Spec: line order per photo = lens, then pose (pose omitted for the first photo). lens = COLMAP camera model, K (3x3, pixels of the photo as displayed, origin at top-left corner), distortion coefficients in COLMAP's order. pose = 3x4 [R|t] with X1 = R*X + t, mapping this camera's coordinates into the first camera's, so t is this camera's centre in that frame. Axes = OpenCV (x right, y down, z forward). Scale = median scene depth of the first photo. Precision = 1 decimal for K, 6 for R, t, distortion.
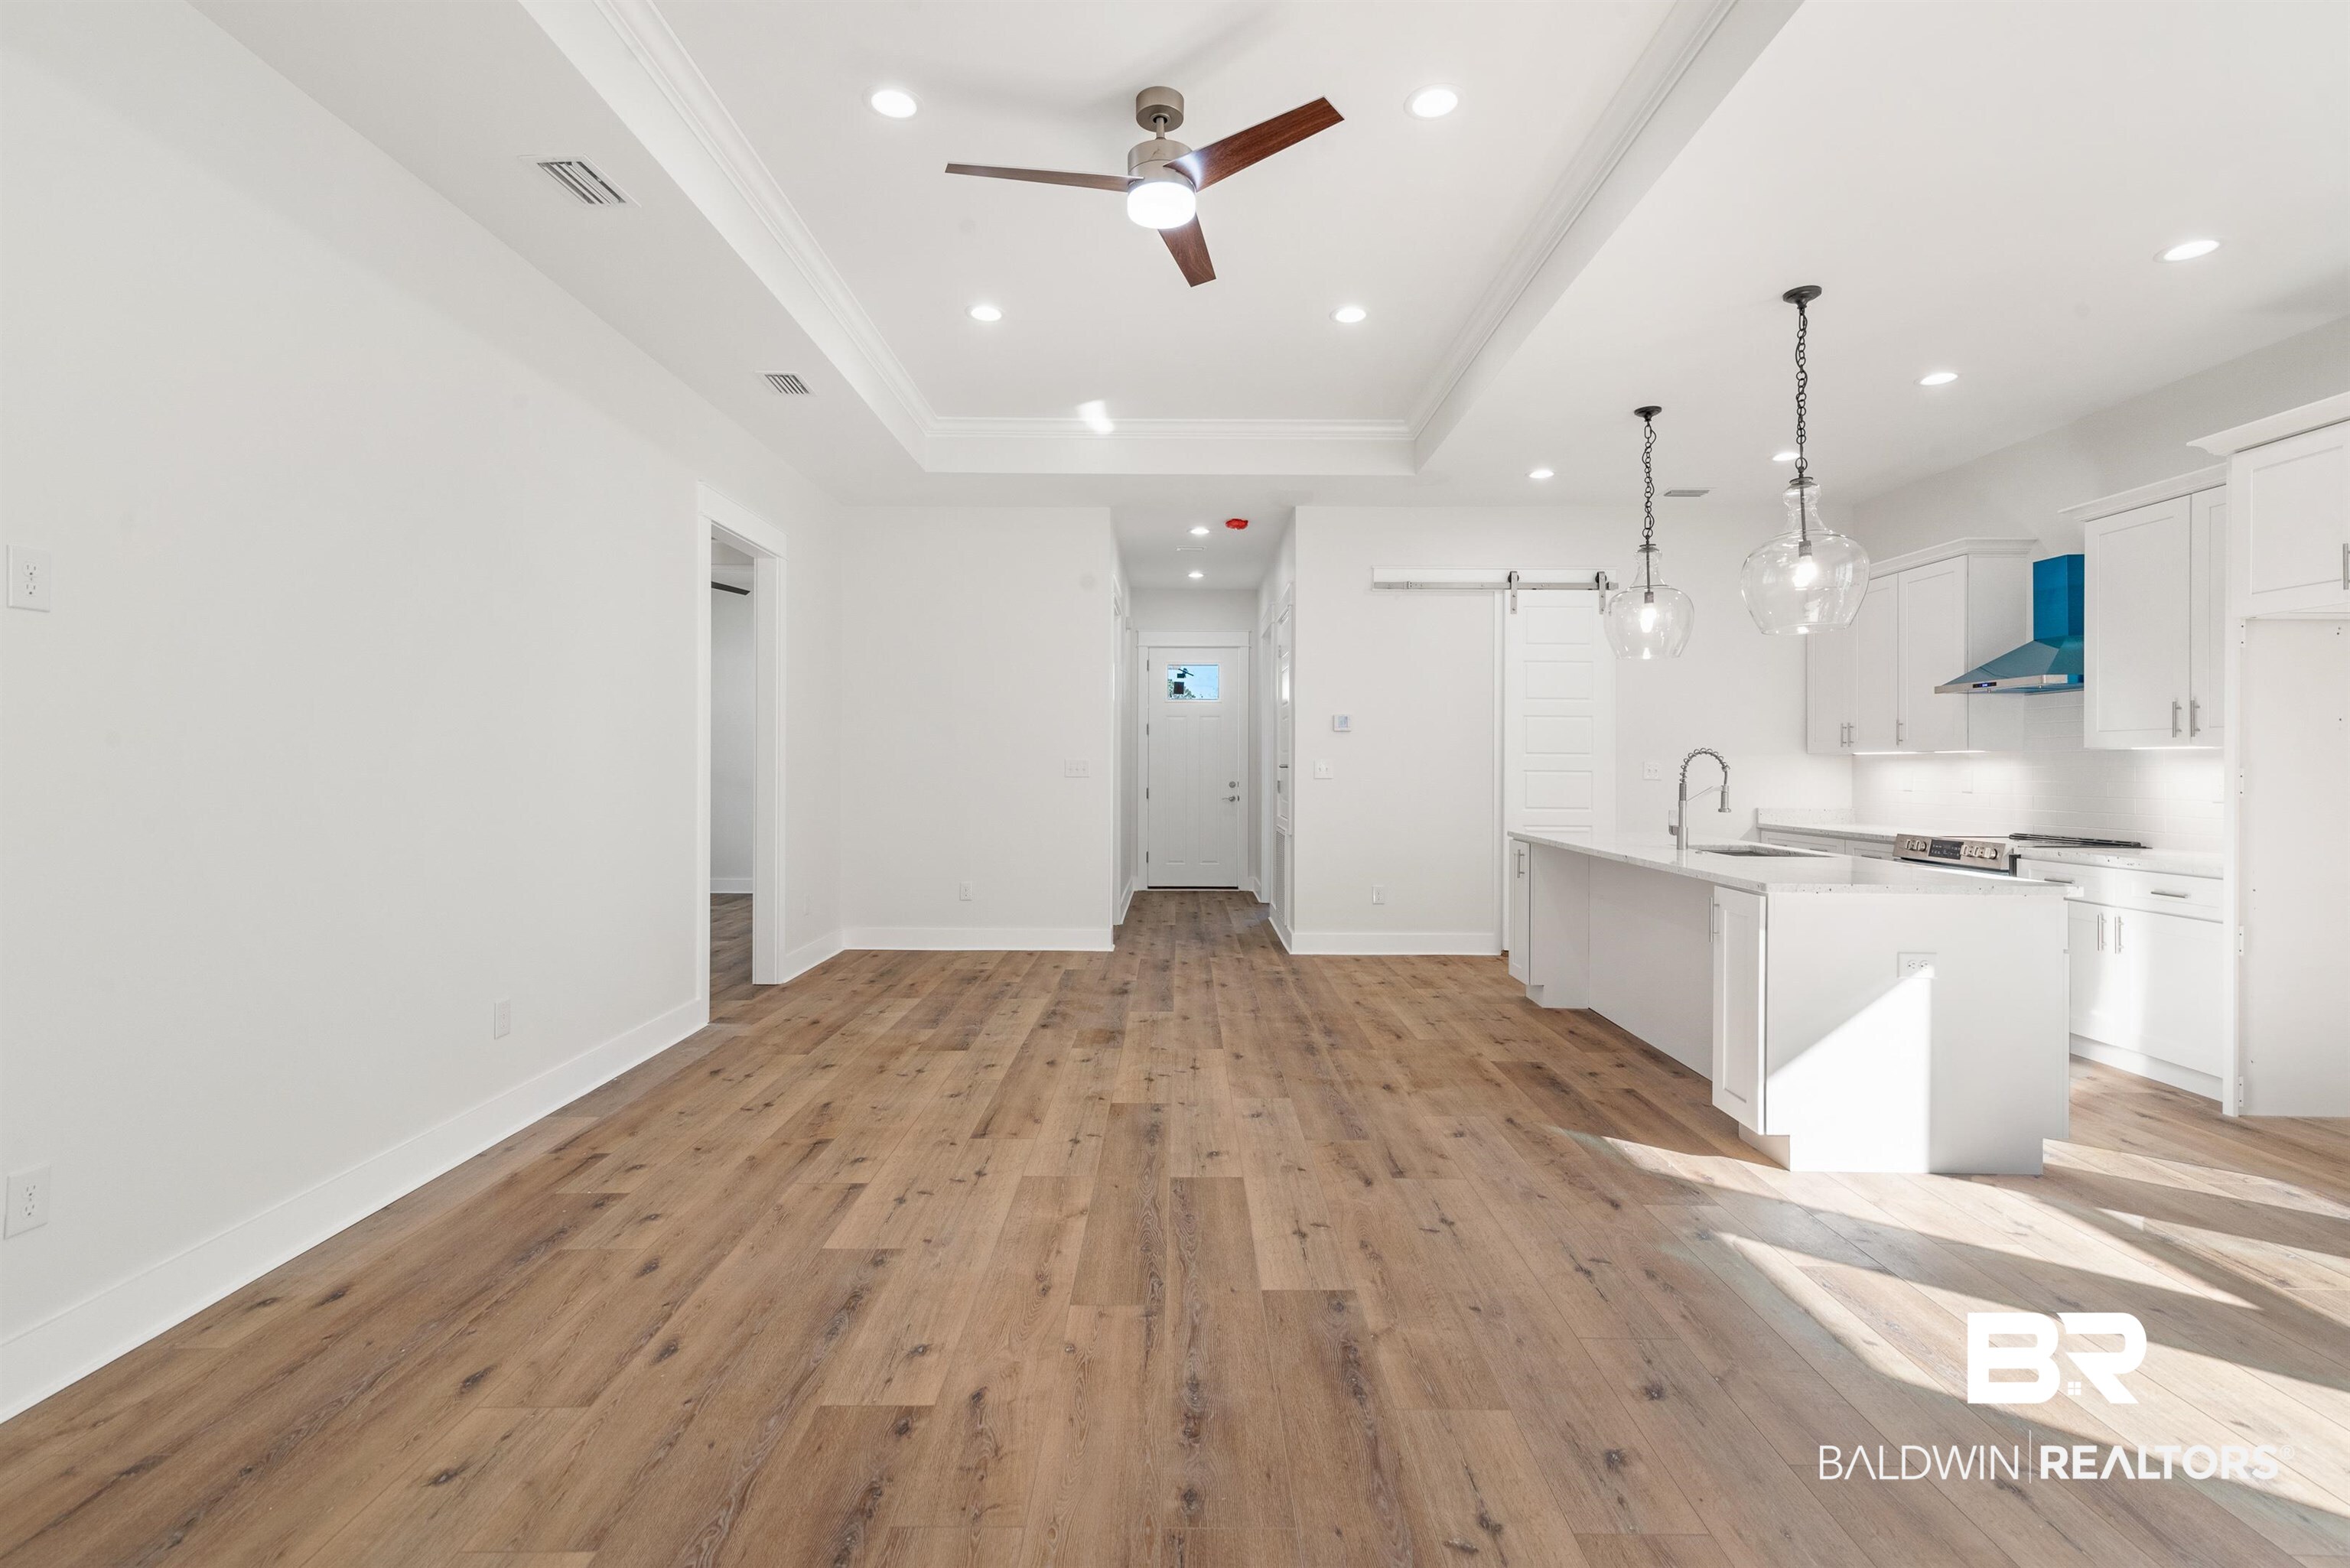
lens RADIAL K [[1069.7, 0, 1177.3], [0, 1069.7, 771.1], [0, 0, 1]] dist [0.008376, 0.001369]
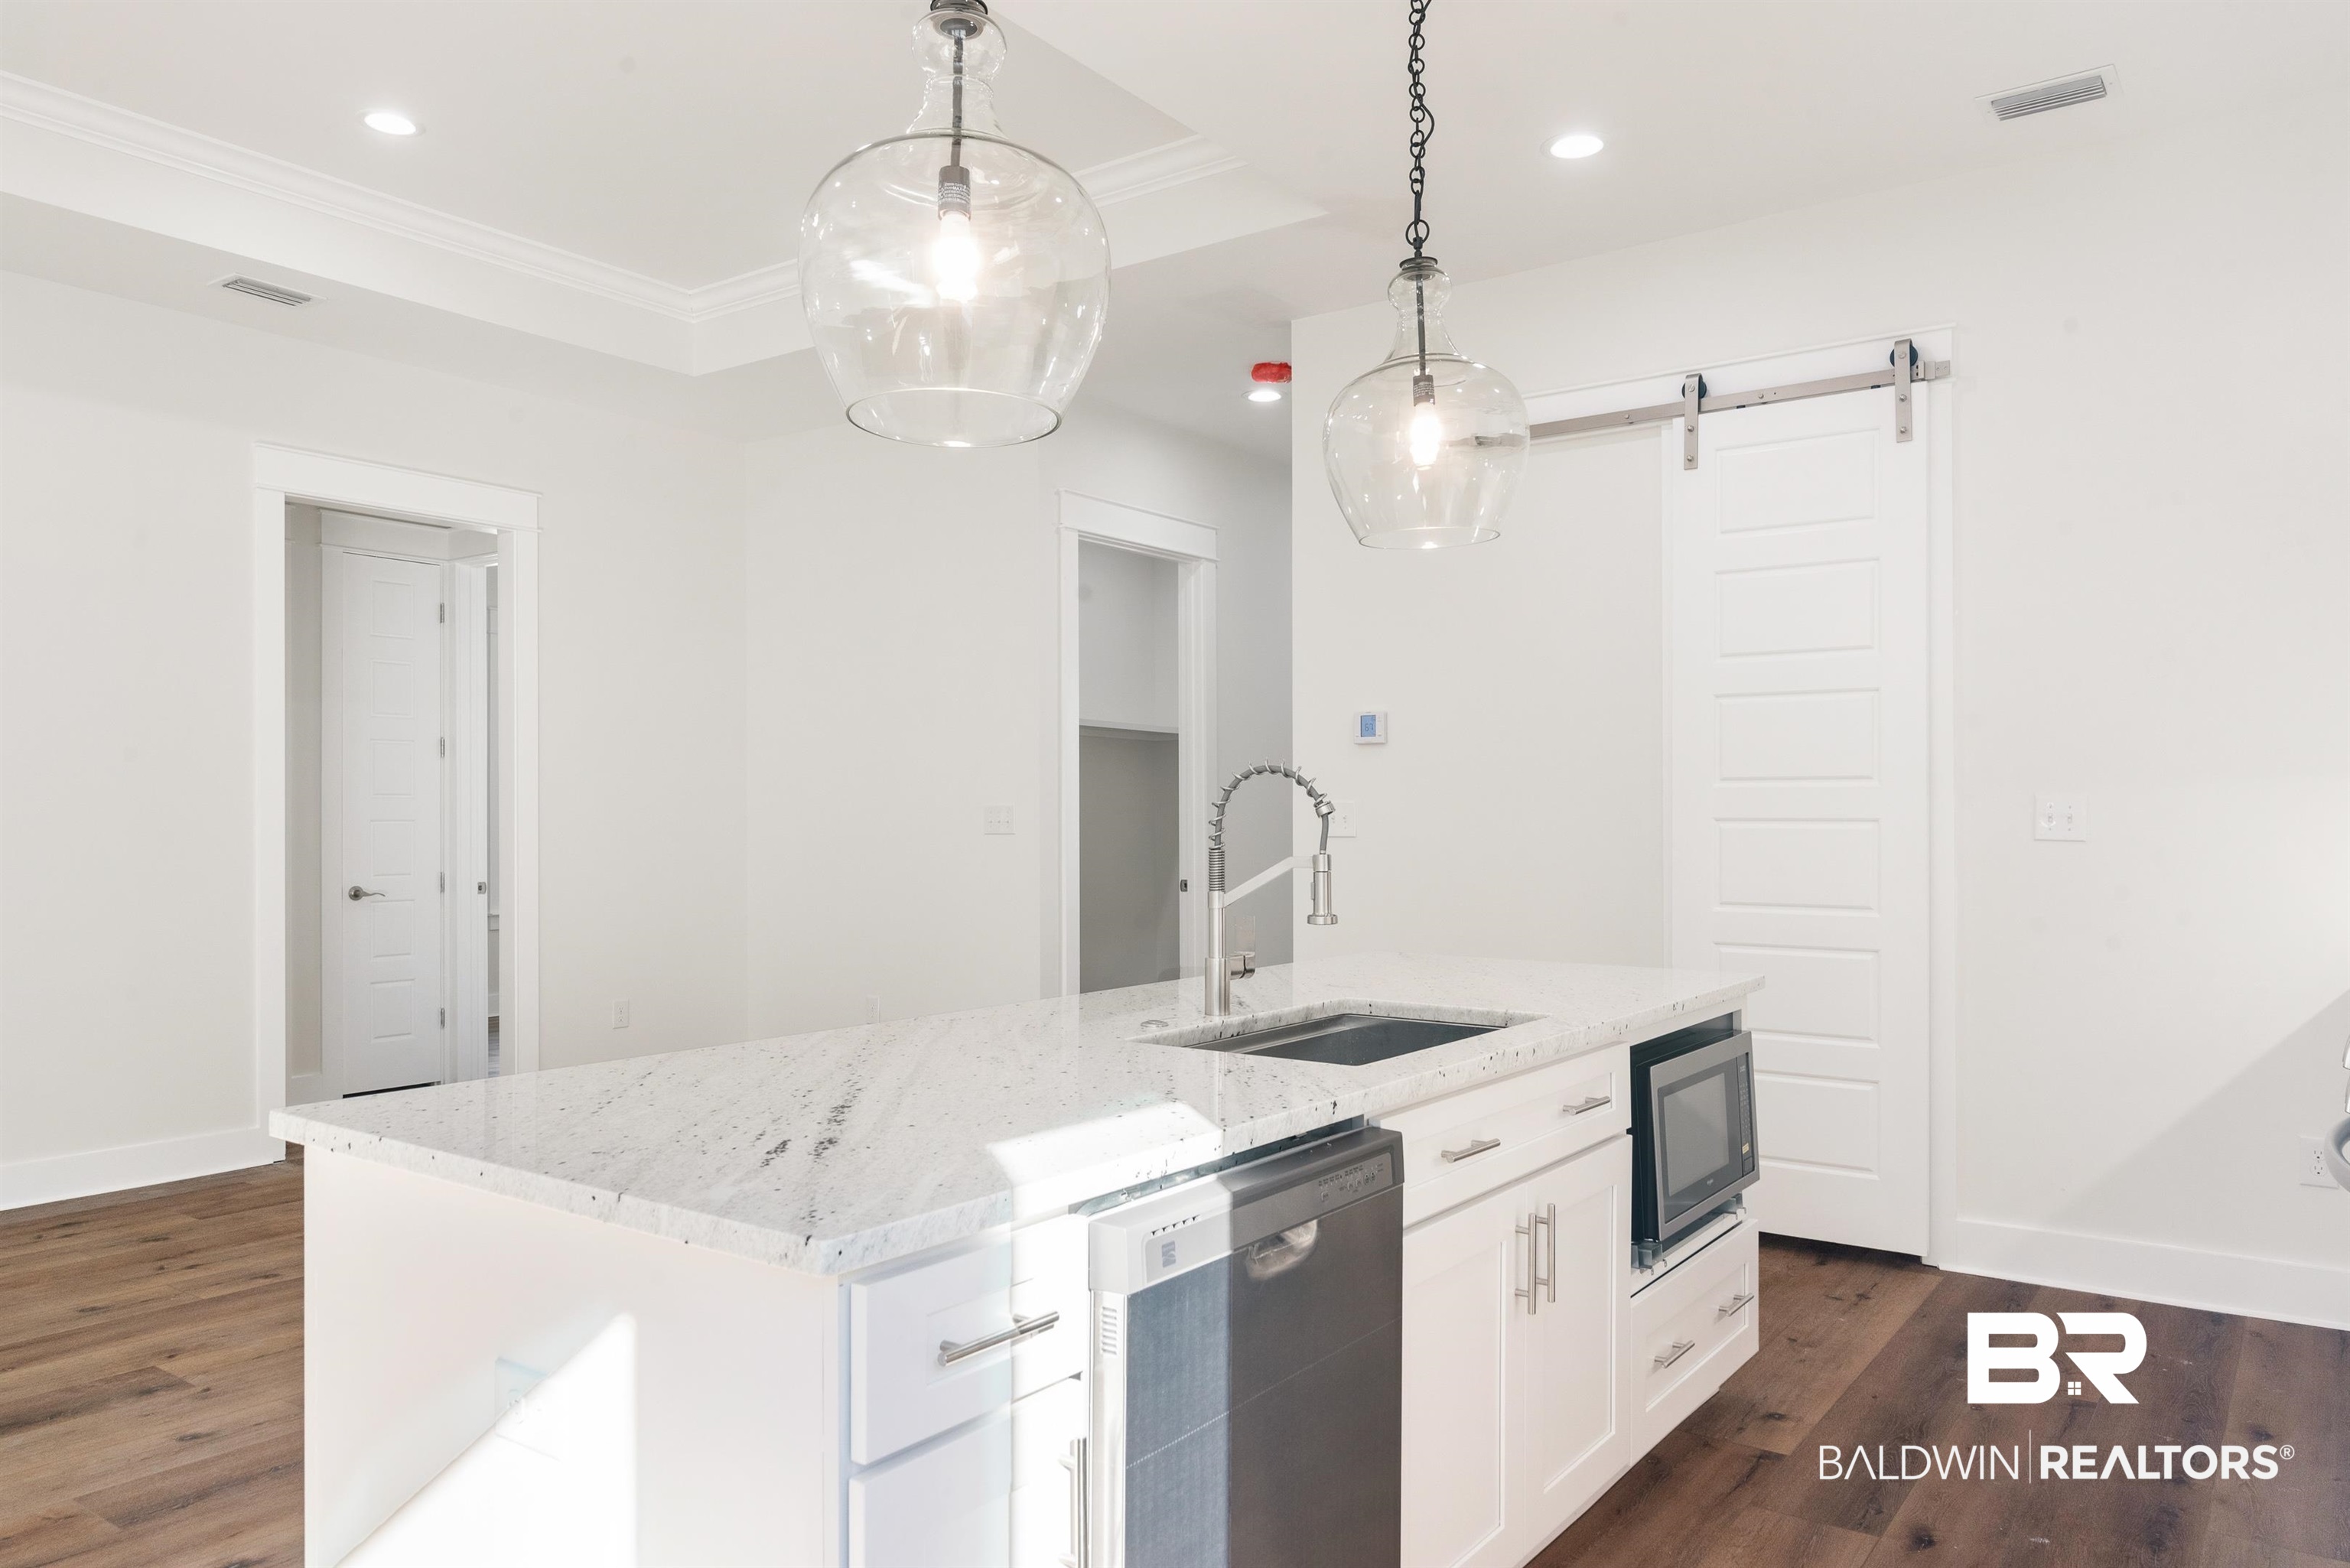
lens RADIAL K [[1565.2, 0, 1178.1], [0, 1565.2, 795.3], [0, 0, 1]] dist [0.000986, 0.000645]
pose [[0.812610, -0.006250, -0.582774, 0.706632], [-0.004152, 0.999855, -0.016513, 0.001467], [0.582793, 0.015839, 0.812466, 0.470357]]
